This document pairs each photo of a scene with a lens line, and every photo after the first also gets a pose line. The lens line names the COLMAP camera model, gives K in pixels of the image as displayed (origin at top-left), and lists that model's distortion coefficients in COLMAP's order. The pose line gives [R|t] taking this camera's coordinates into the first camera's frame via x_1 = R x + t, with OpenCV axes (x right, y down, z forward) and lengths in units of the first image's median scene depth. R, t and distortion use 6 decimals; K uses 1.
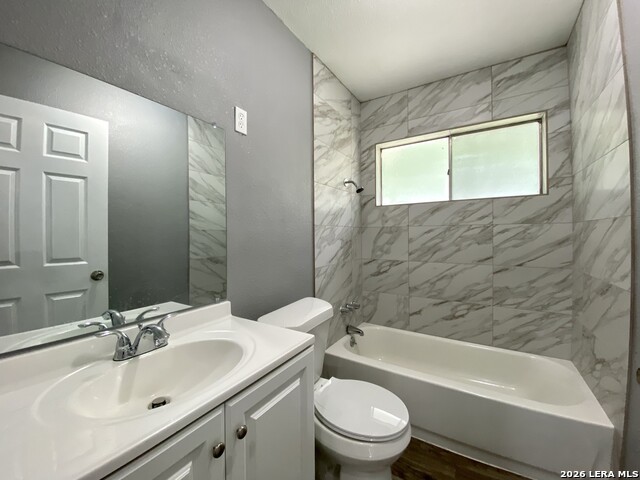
lens RADIAL K [[260.0, 0, 314.8], [0, 260.0, 237.7], [0, 0, 1]] dist [0.013786, -0.016297]
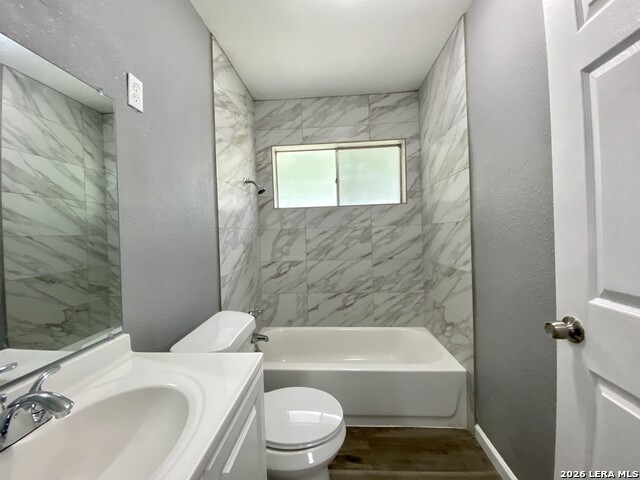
lens RADIAL K [[260.0, 0, 320.0], [0, 260.0, 237.6], [0, 0, 1]] dist [0.013786, -0.016297]
pose [[0.878001, -0.026489, 0.477925, -0.113038], [0.028391, 0.999592, 0.003244, -0.008521], [-0.477815, 0.010721, 0.878395, 0.052721]]
